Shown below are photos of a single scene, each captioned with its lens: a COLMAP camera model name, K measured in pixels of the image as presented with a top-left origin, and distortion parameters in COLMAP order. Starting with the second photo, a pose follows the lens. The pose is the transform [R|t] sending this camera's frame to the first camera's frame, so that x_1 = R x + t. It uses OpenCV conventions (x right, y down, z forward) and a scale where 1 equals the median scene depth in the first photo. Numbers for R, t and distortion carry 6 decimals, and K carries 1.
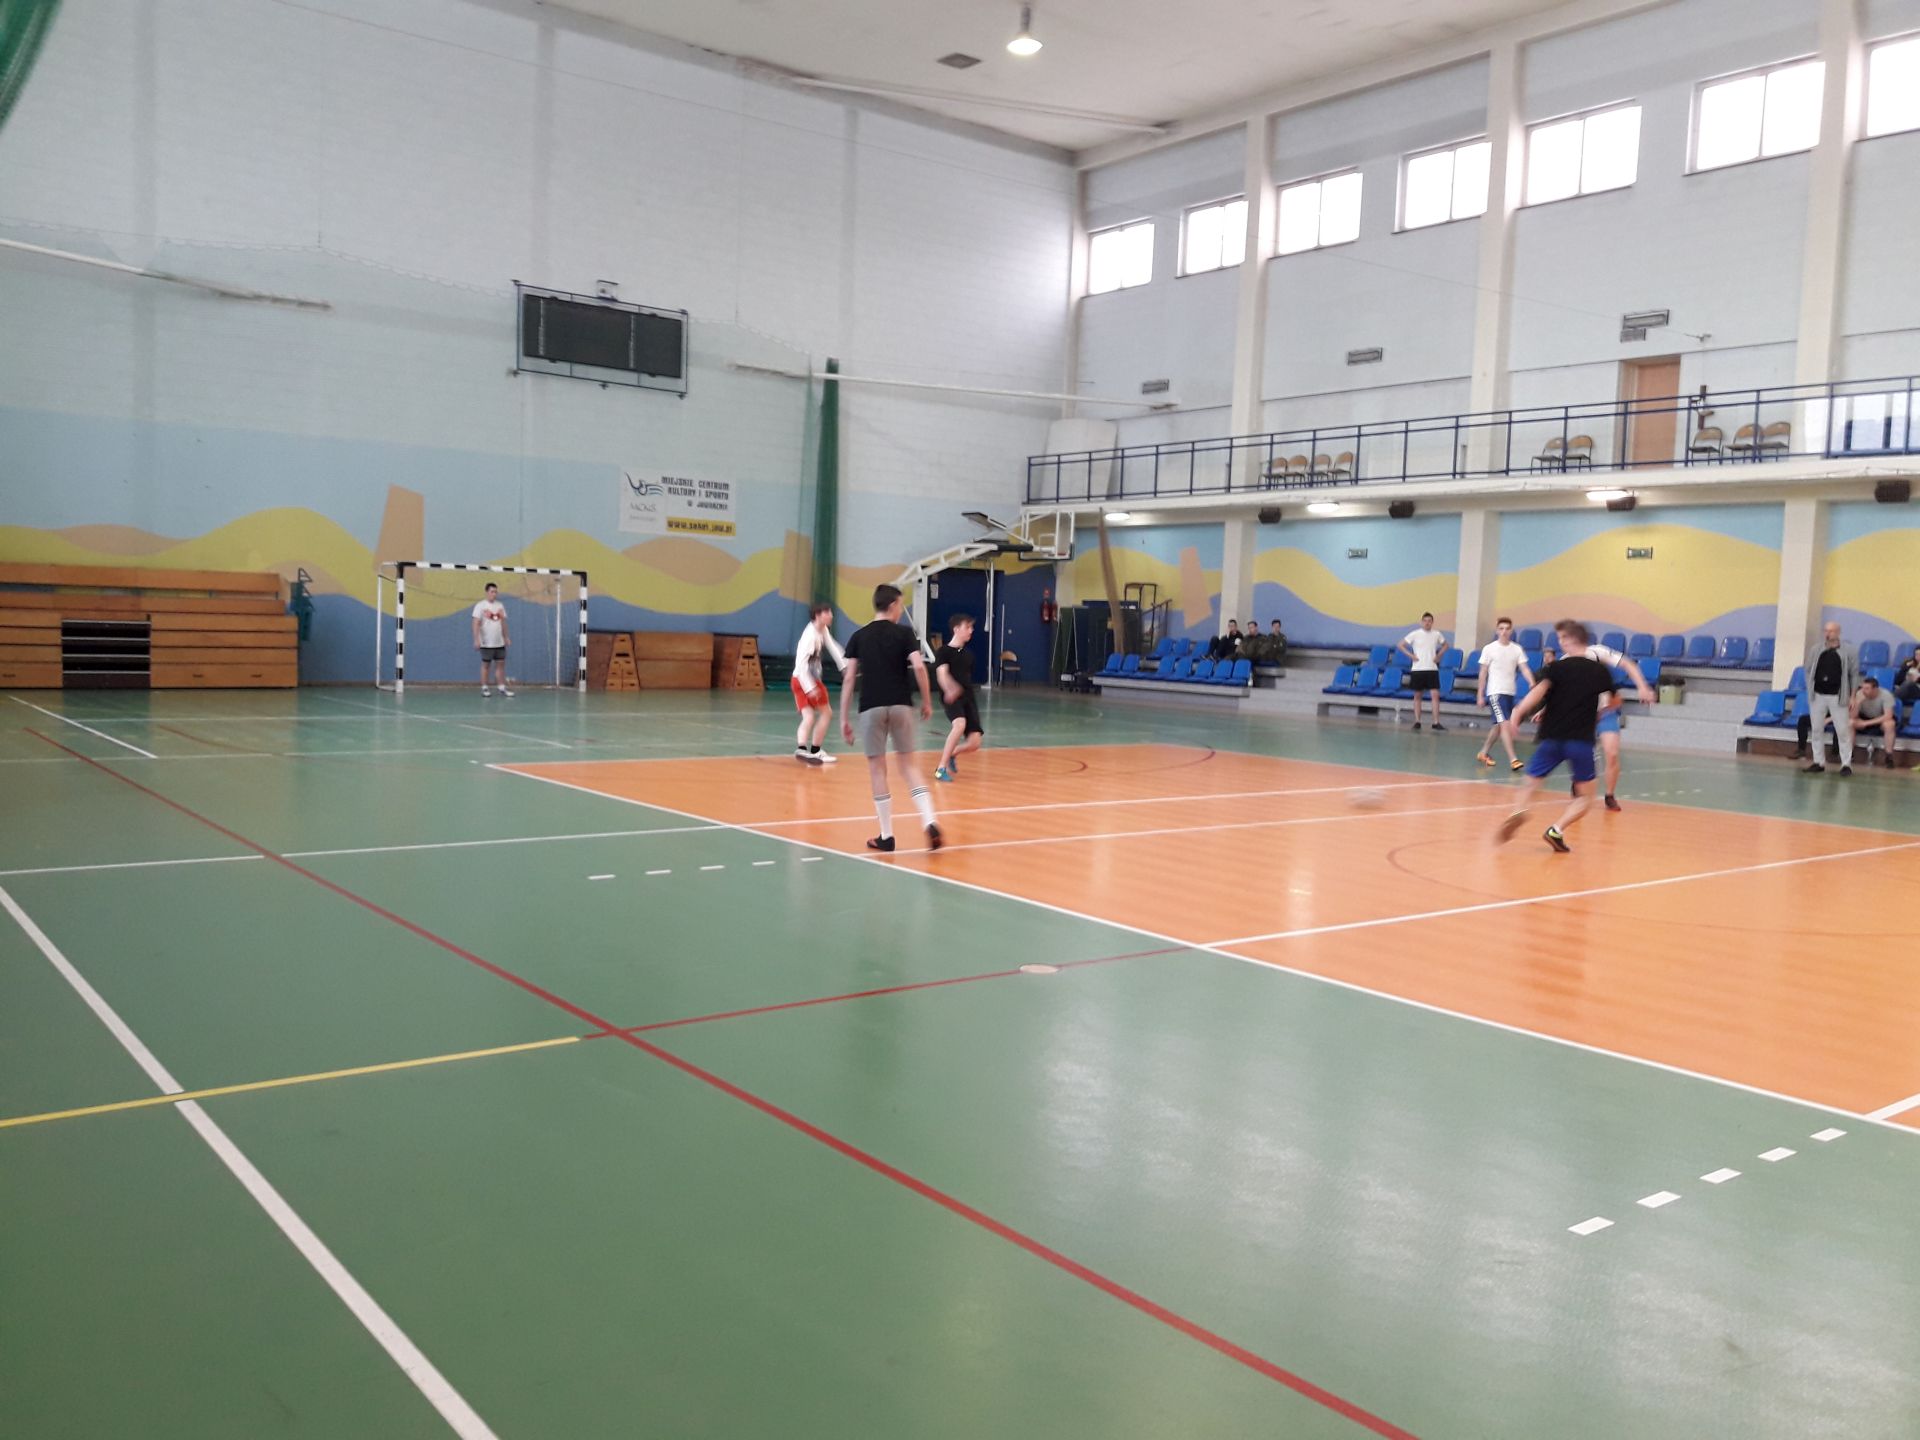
lens RADIAL K [[1602.5, 0, 992.0], [0, 1602.5, 728.8], [0, 0, 1]] dist [0.083880, -0.127823]
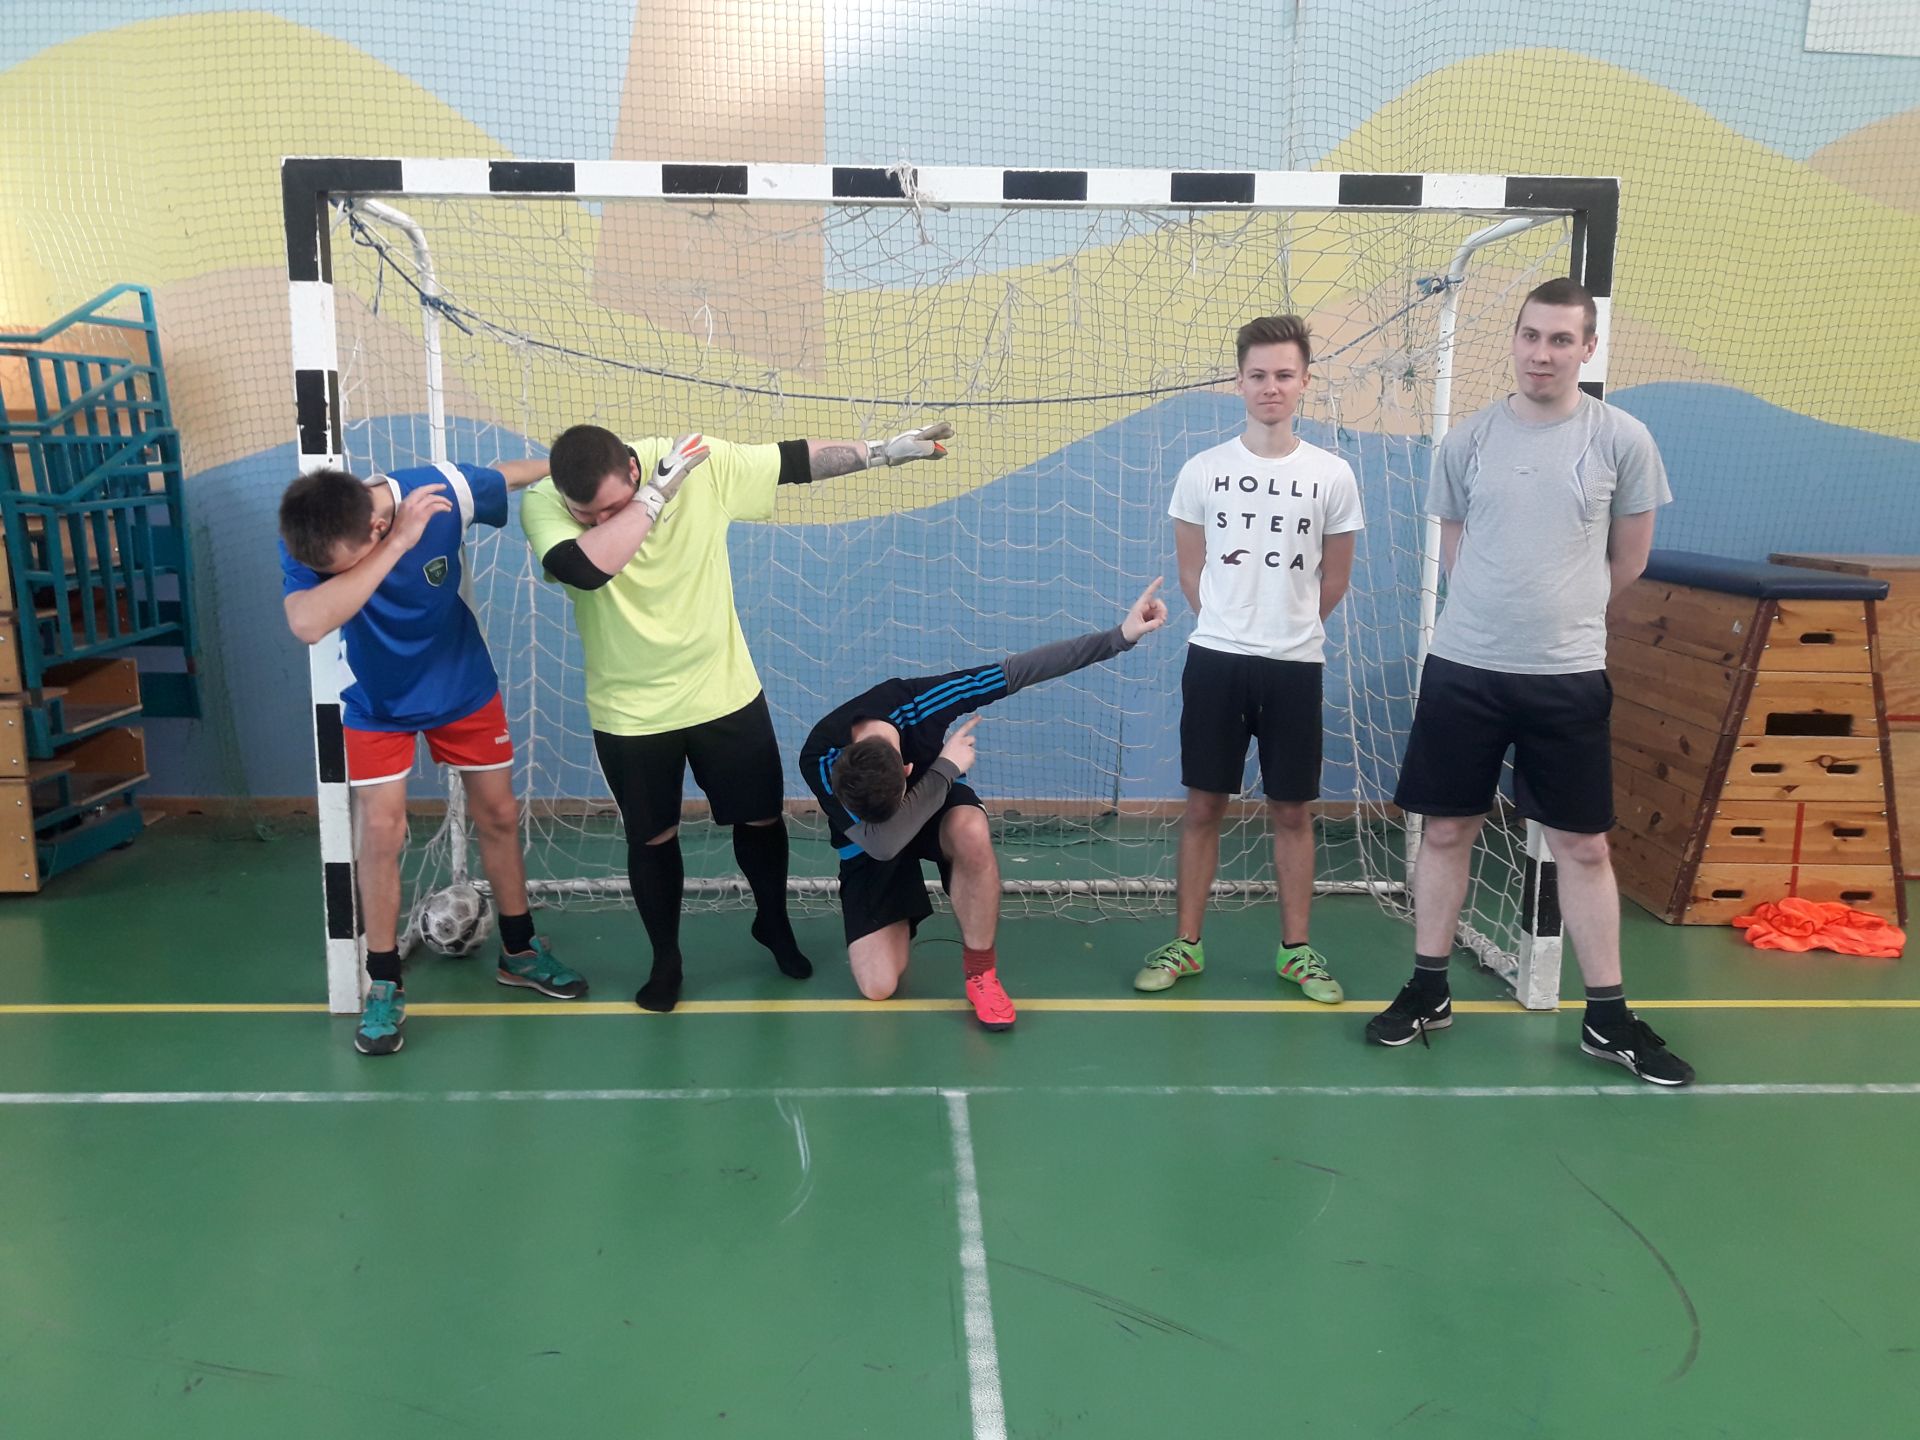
lens RADIAL K [[1602.5, 0, 992.0], [0, 1602.5, 728.8], [0, 0, 1]] dist [0.083880, -0.127823]
pose [[0.816631, 0.075118, -0.572250, -0.213429], [-0.020045, 0.994587, 0.101952, -0.064318], [0.576811, -0.071787, 0.813717, 0.857882]]
